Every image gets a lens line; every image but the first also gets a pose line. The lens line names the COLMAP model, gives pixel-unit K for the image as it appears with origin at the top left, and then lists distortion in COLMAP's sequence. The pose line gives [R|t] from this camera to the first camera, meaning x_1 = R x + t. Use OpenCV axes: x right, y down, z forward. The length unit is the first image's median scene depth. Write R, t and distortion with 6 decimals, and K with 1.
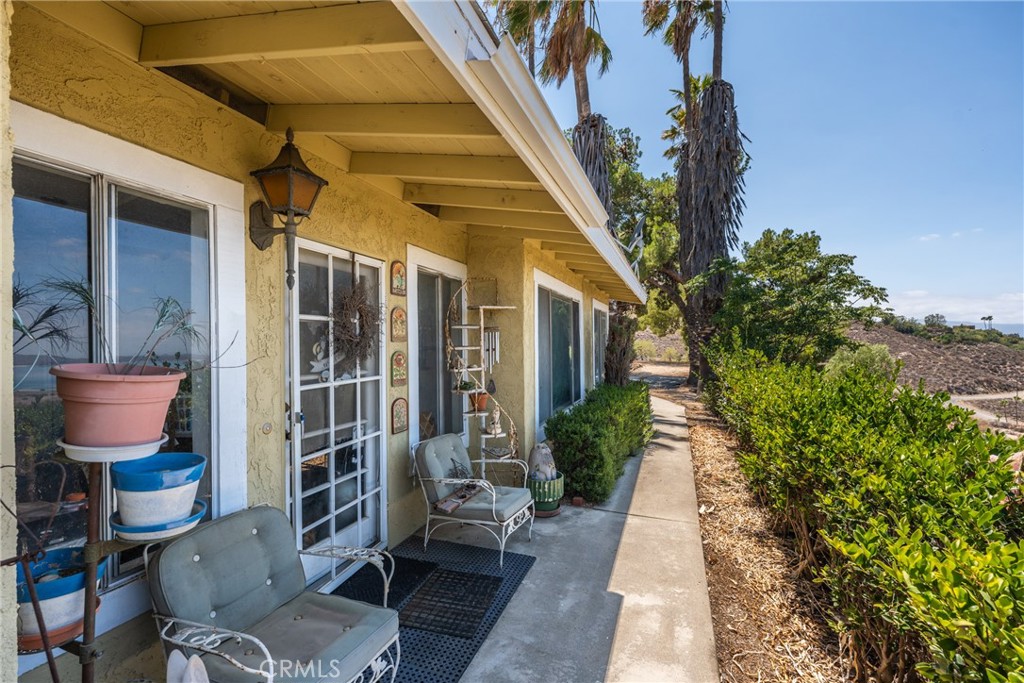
lens RADIAL K [[480.6, 0, 512.0], [0, 480.6, 341.5], [0, 0, 1]] dist [0.000000, 0.000091]
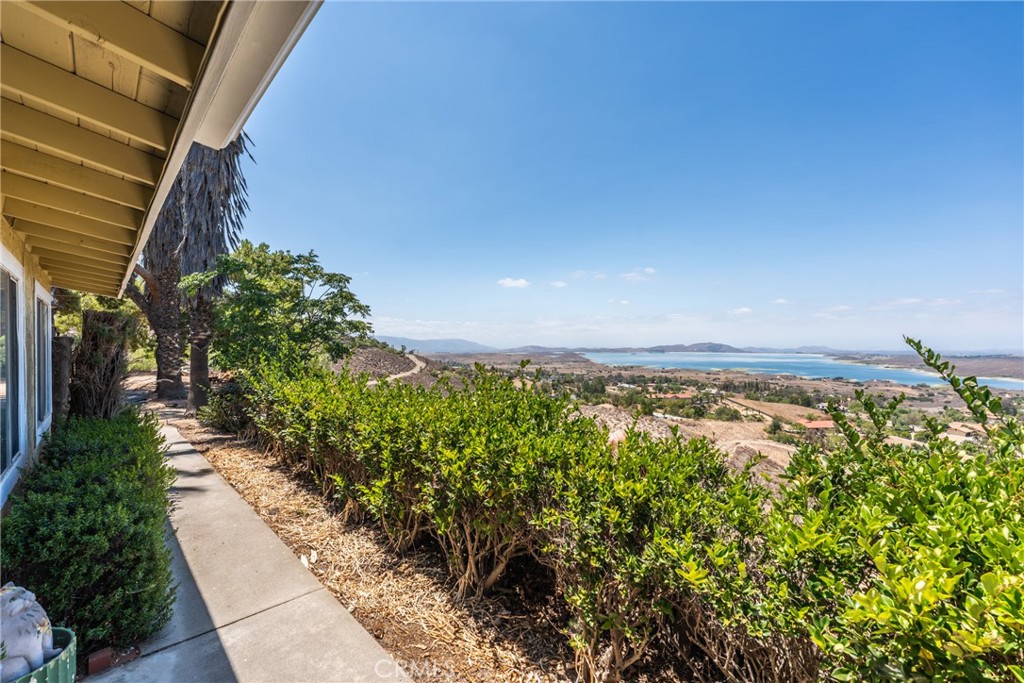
lens RADIAL K [[407.8, 0, 512.0], [0, 407.8, 341.5], [0, 0, 1]] dist [0.000995, -0.000027]
pose [[0.422478, 0.011509, 0.906300, -0.062420], [-0.000794, 0.999924, -0.012328, -0.007126], [-0.906373, 0.004489, 0.422455, 0.319494]]
